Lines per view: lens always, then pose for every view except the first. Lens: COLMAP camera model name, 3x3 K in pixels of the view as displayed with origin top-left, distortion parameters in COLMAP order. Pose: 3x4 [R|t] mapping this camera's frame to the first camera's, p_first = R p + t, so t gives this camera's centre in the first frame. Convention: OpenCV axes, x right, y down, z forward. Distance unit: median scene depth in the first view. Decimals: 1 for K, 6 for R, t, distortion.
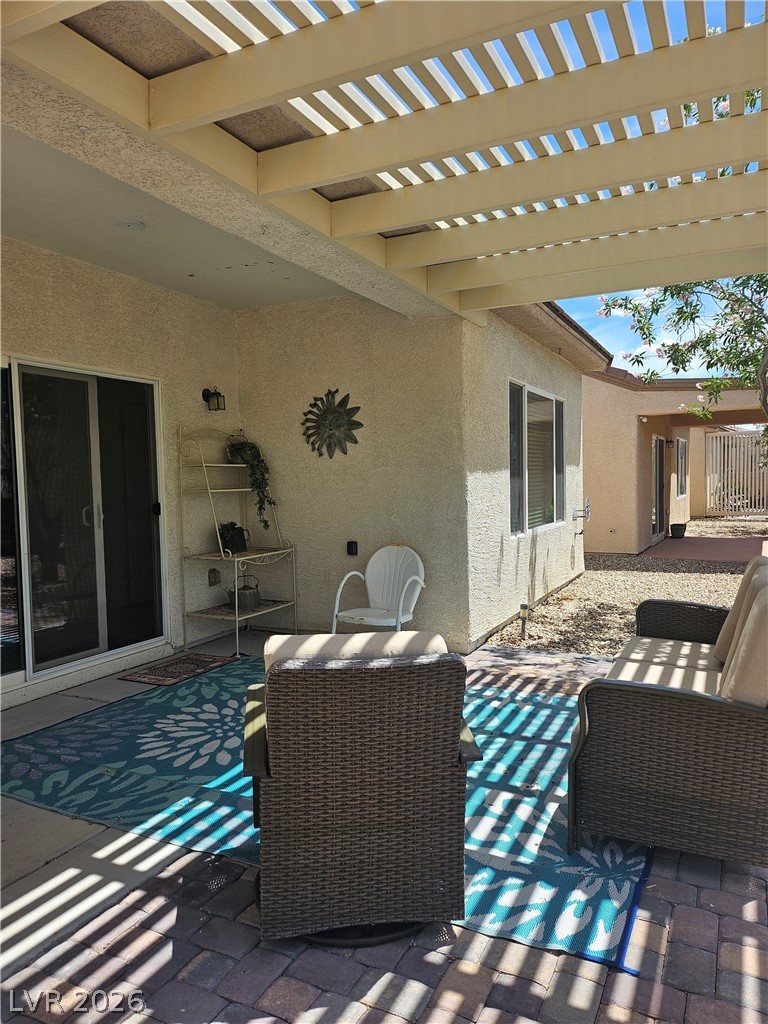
lens RADIAL K [[717.8, 0, 376.6], [0, 717.8, 532.5], [0, 0, 1]] dist [0.072079, -0.080443]
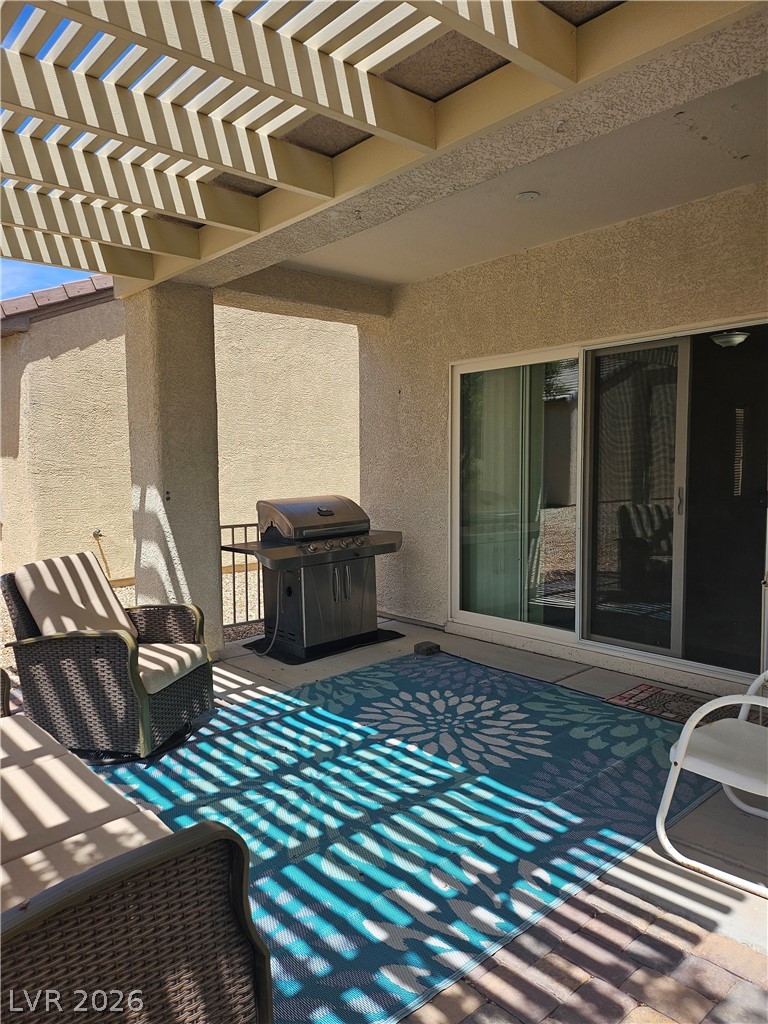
lens RADIAL K [[717.8, 0, 376.6], [0, 717.8, 532.5], [0, 0, 1]] dist [0.072079, -0.080443]
pose [[-0.379869, 0.112262, -0.918203, 0.631379], [-0.050587, 0.988602, 0.141798, -0.102834], [0.923656, 0.100314, -0.369861, 1.137514]]
